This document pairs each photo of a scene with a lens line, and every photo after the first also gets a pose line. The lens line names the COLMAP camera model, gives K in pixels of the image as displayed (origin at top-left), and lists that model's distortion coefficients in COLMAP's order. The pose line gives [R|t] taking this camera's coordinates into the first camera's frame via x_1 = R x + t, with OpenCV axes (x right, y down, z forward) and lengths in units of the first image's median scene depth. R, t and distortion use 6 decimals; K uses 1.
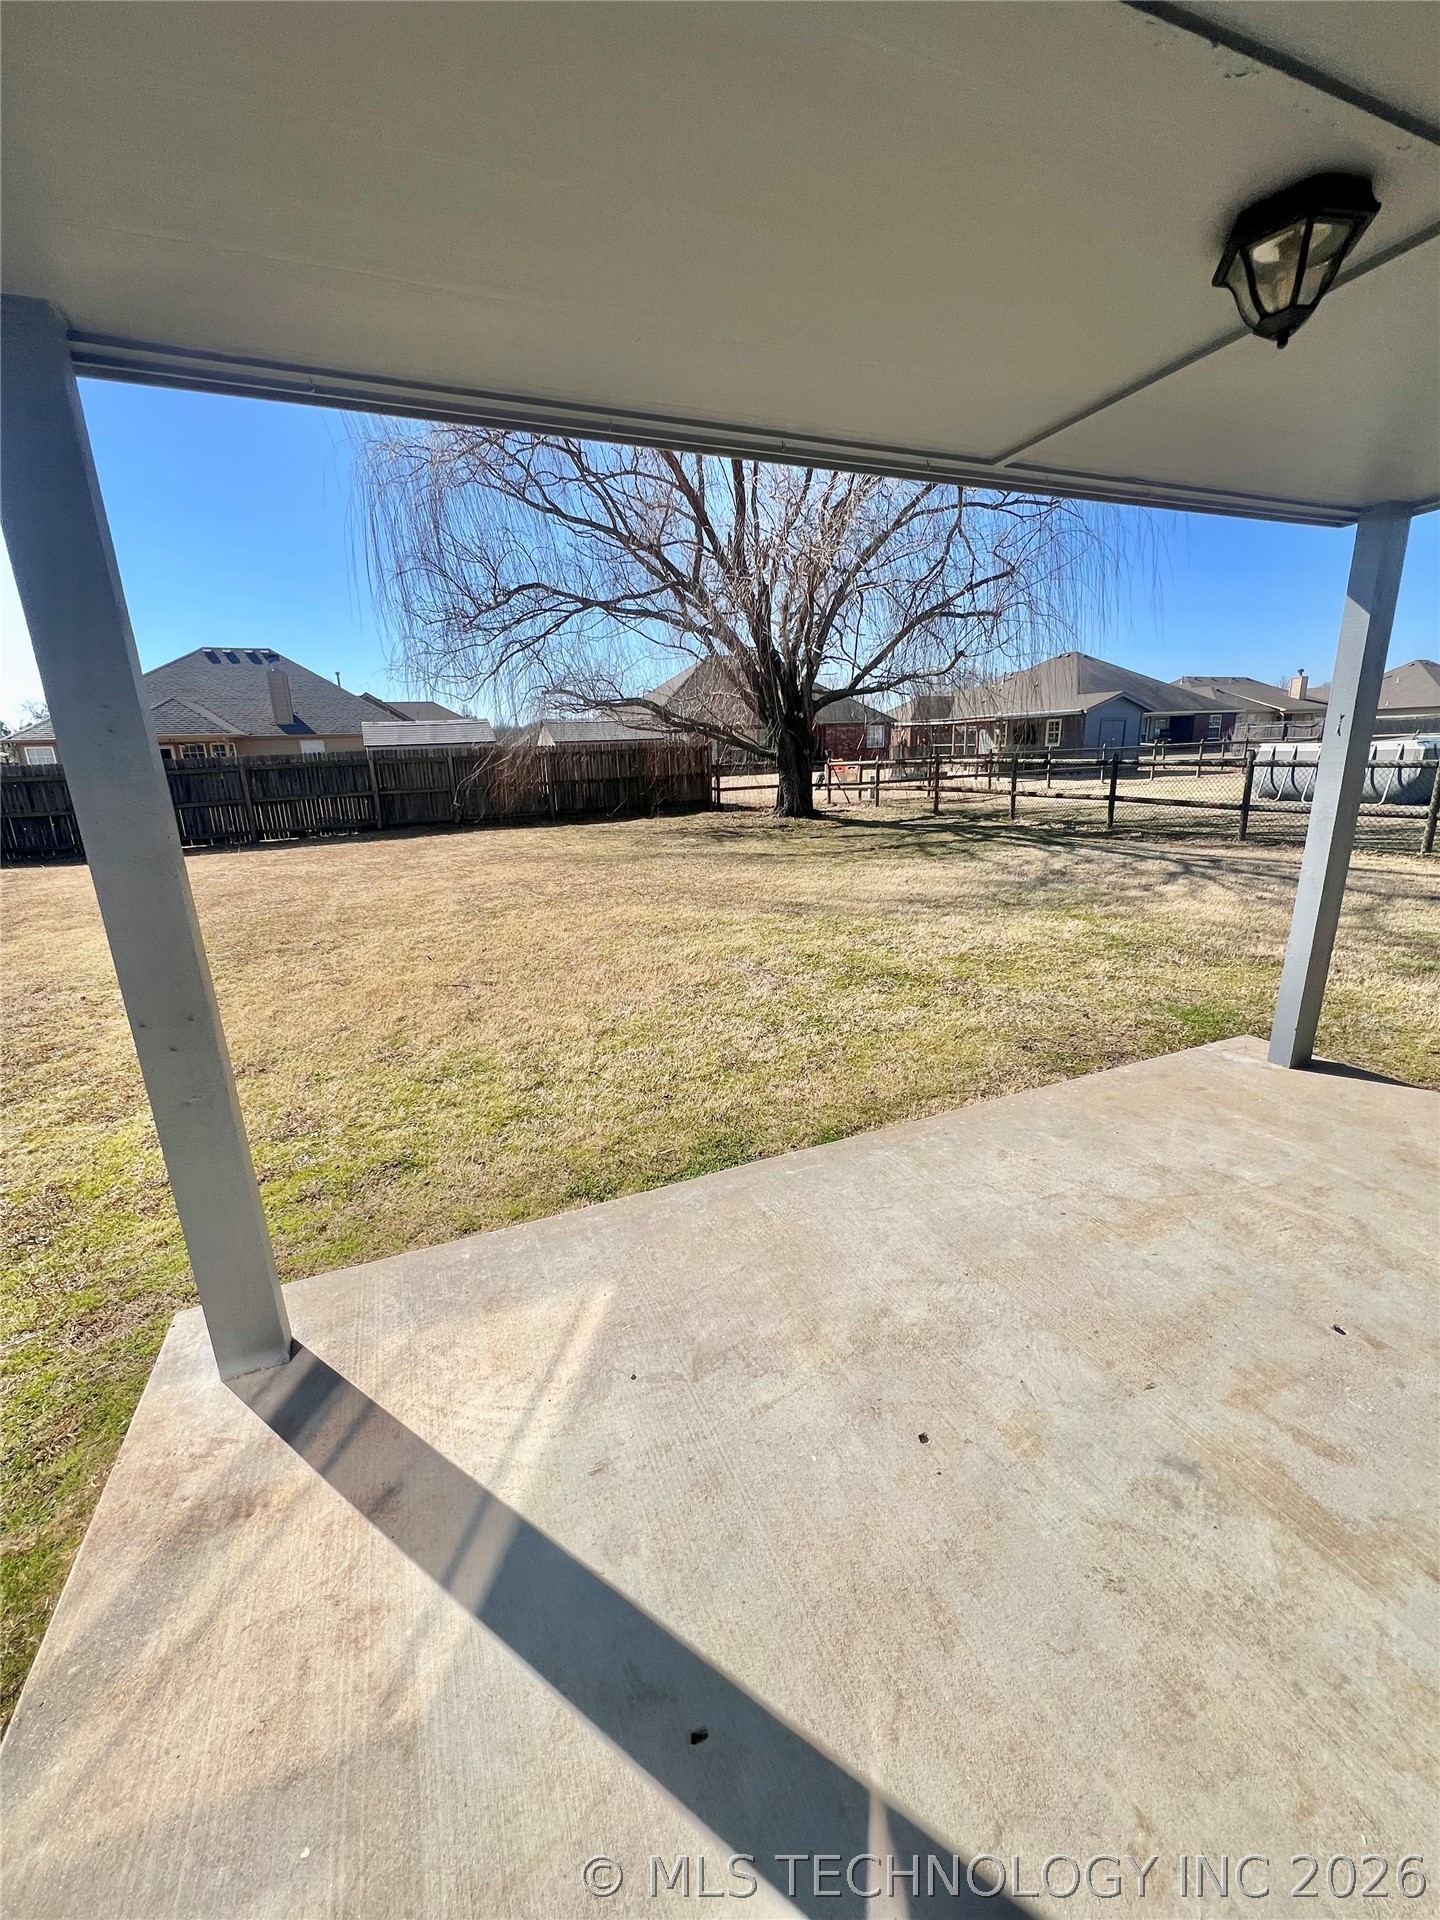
lens RADIAL K [[769.4, 0, 720.0], [0, 769.4, 960.0], [0, 0, 1]] dist [-0.000033, -0.000037]
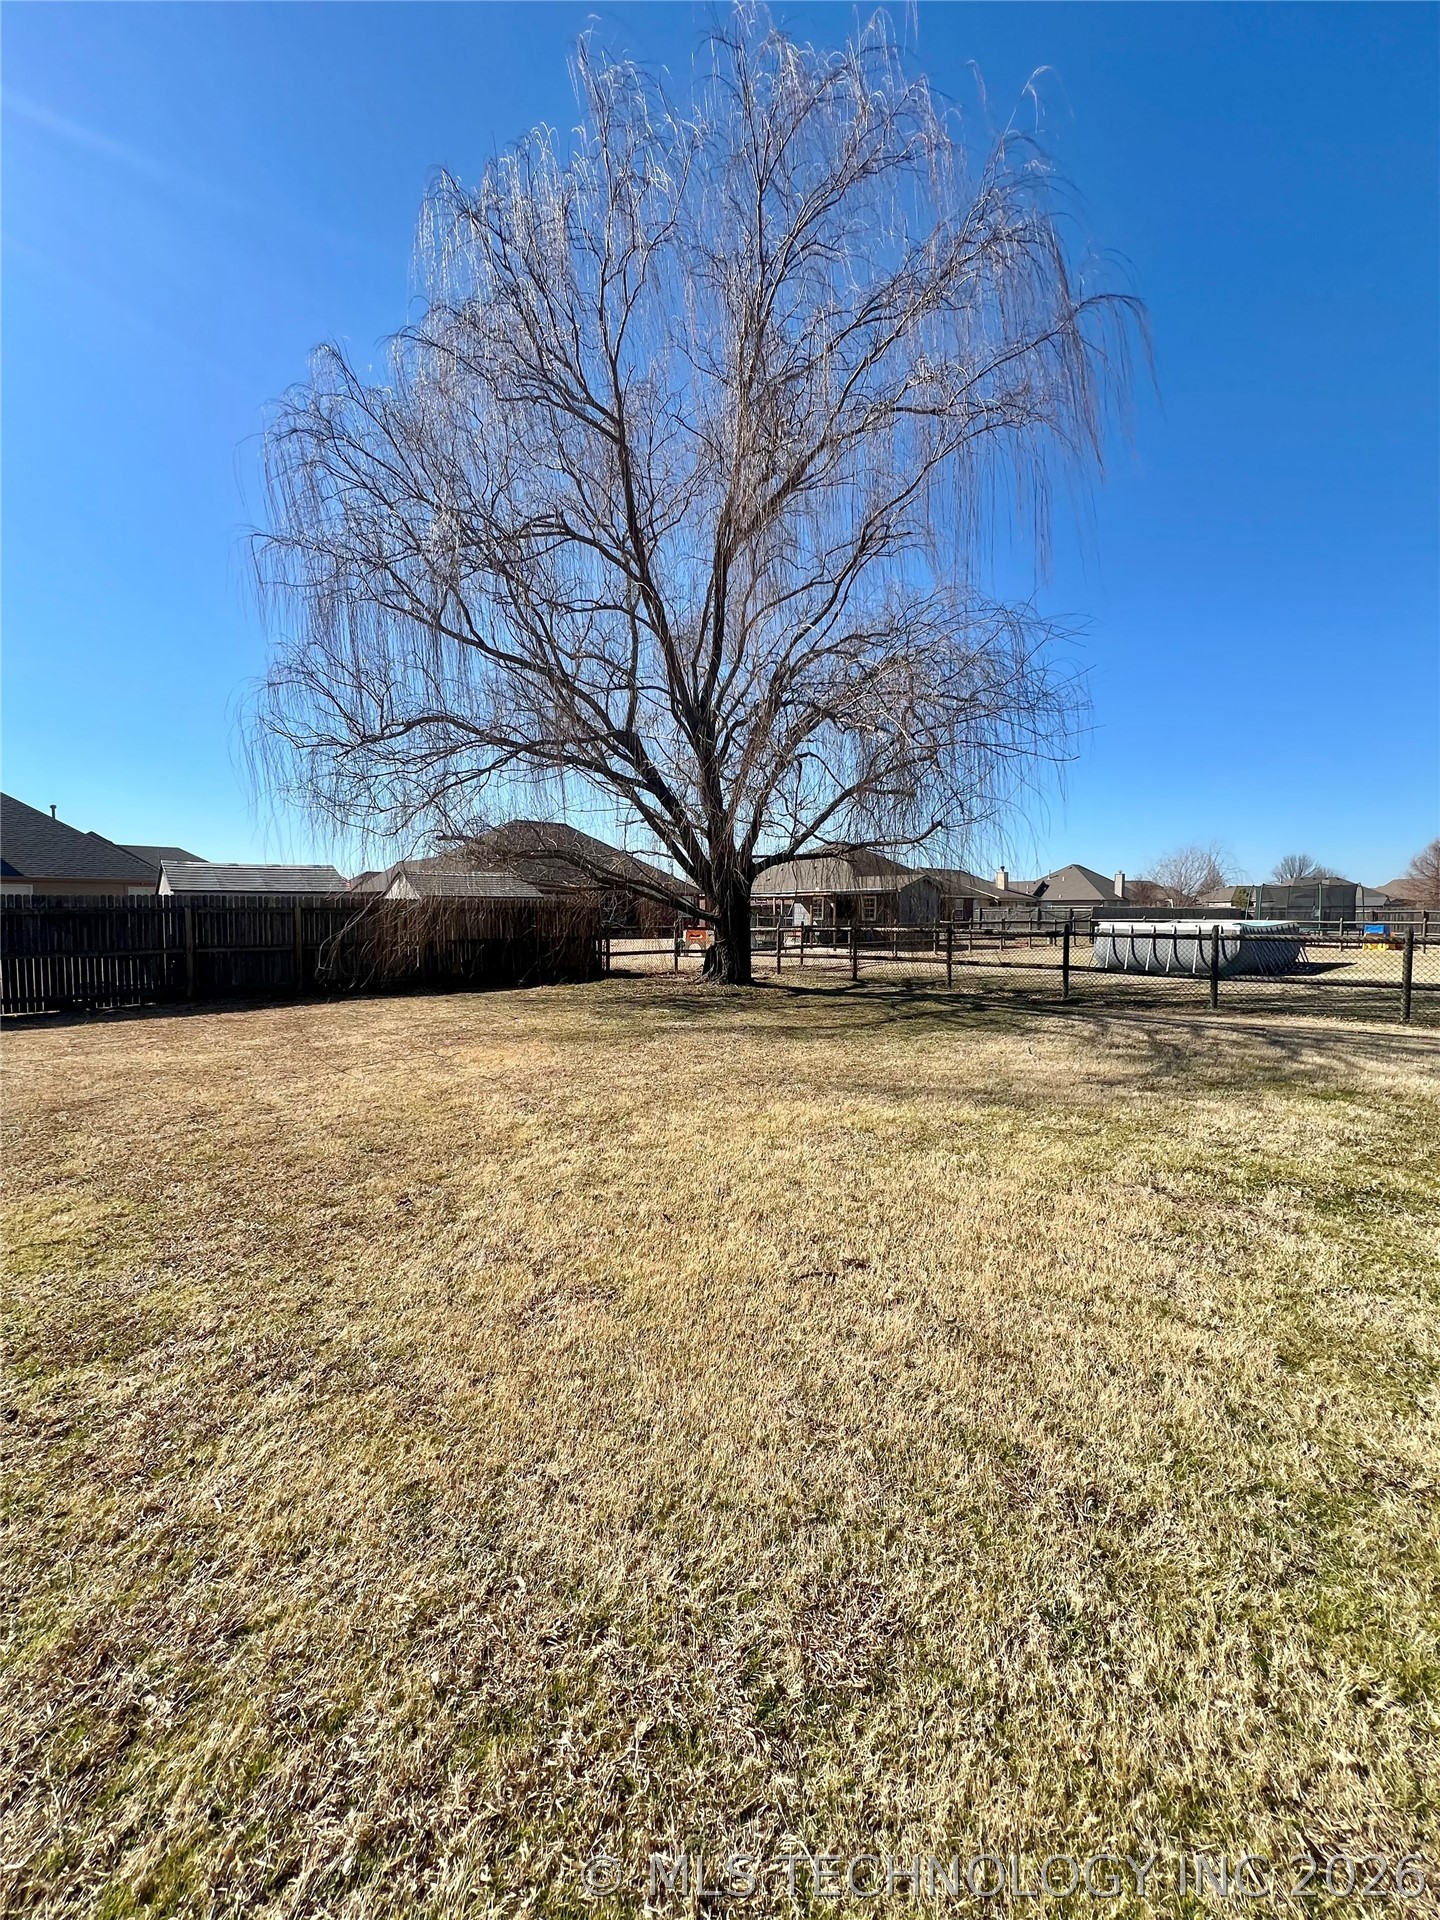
lens RADIAL K [[777.0, 0, 725.3], [0, 777.0, 928.5], [0, 0, 1]] dist [-0.000475, -0.000063]
pose [[0.944115, 0.026094, 0.328581, -0.257758], [0.057986, 0.968167, -0.243497, -0.034696], [-0.324475, 0.248943, 0.912548, 0.190158]]
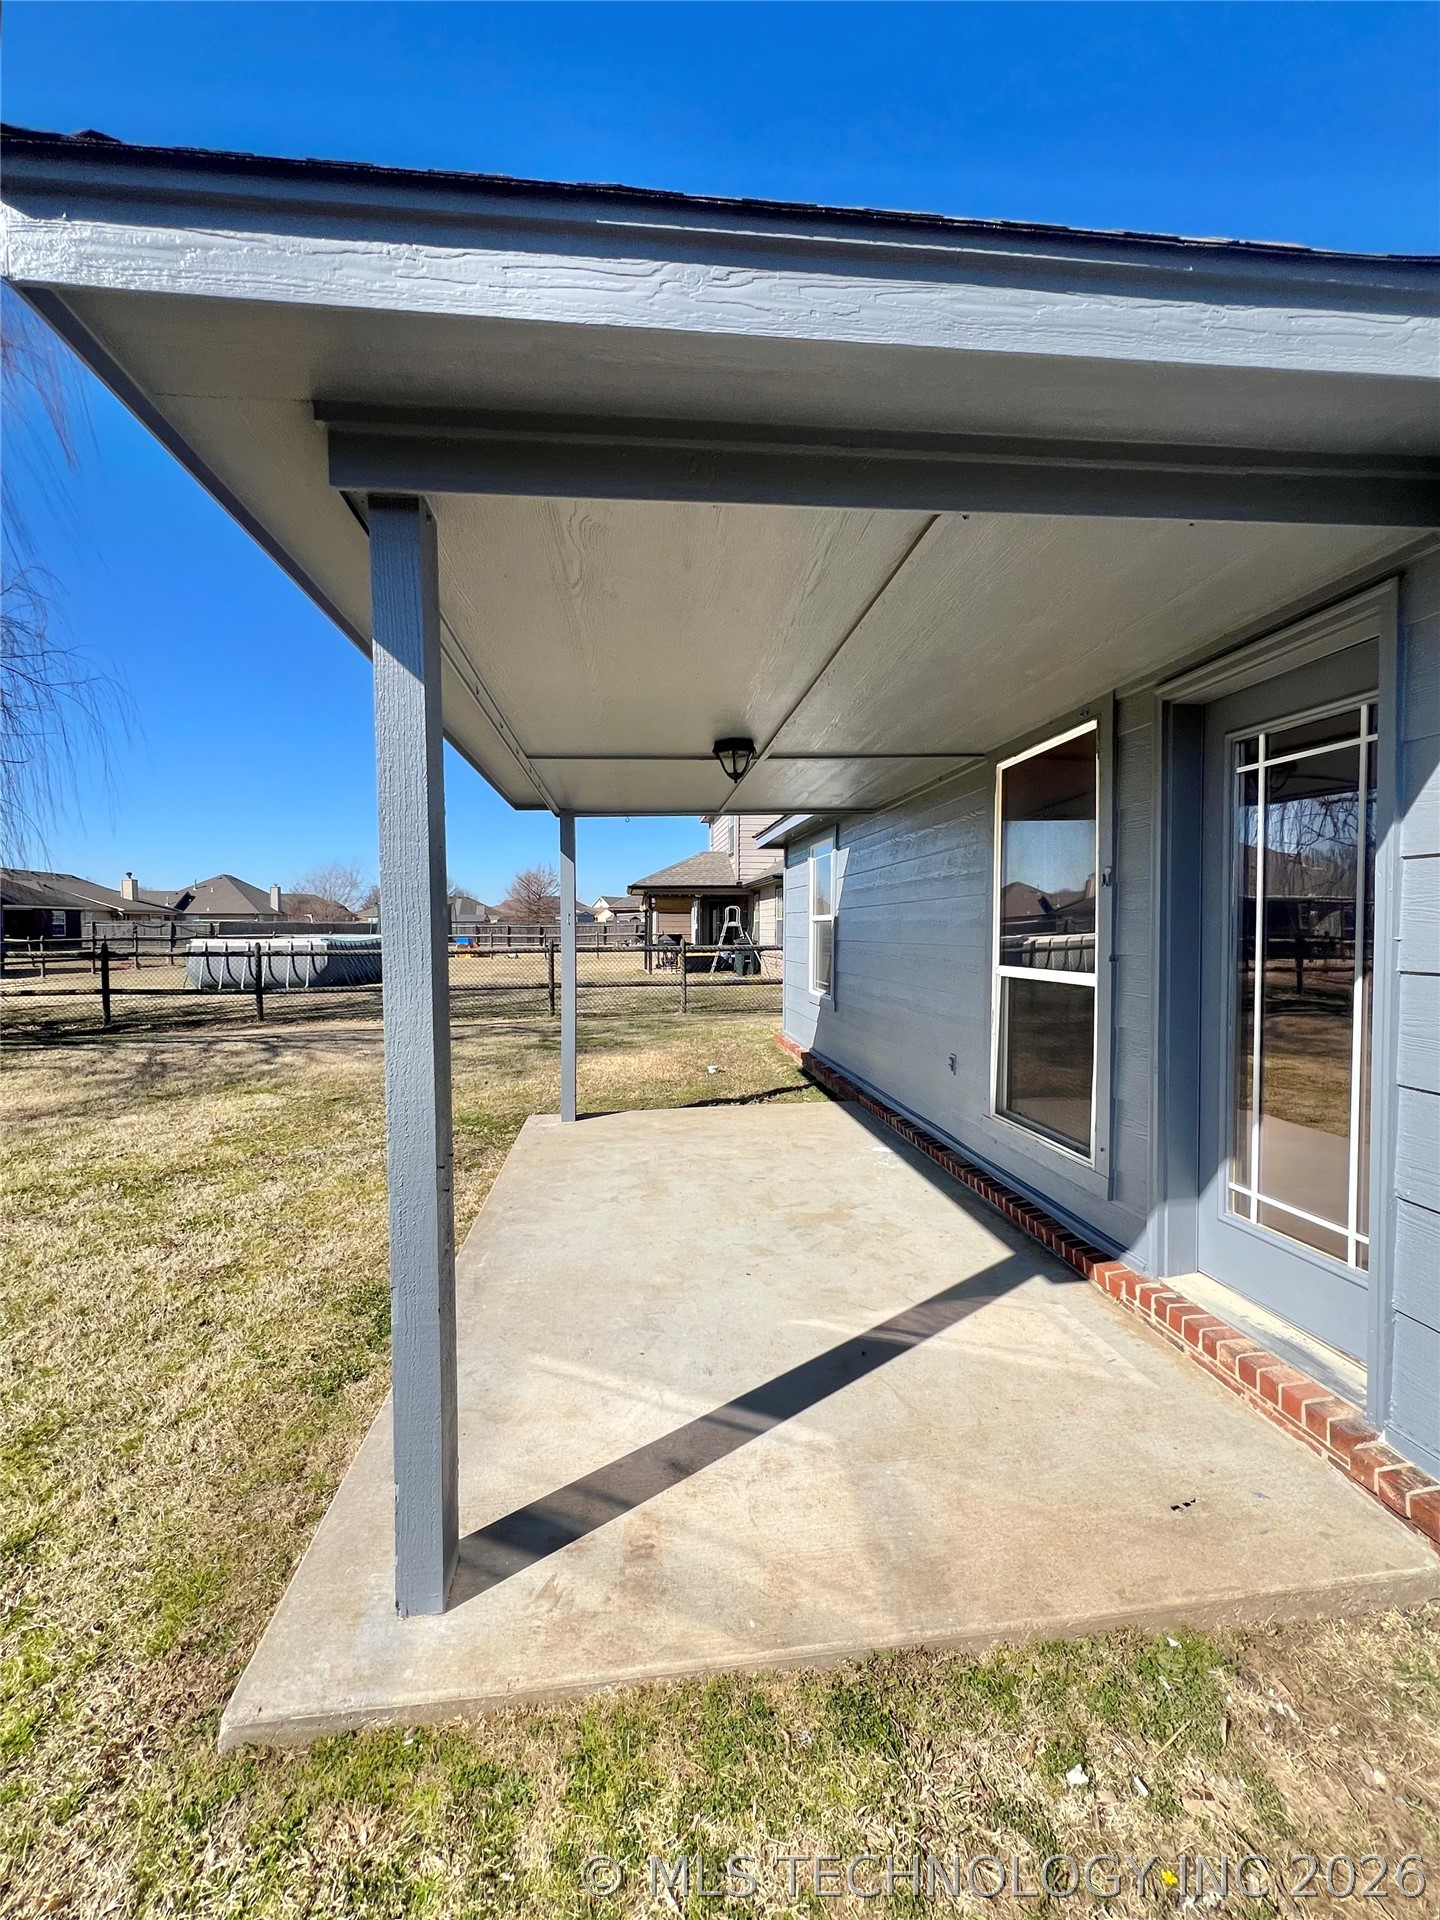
lens RADIAL K [[792.2, 0, 720.0], [0, 792.2, 960.0], [0, 0, 1]] dist [-0.000020, 0.000002]
pose [[0.276532, -0.009899, 0.960954, -0.203271], [0.250653, 0.966078, -0.062178, -0.001884], [-0.927741, 0.258060, 0.269633, 0.044287]]
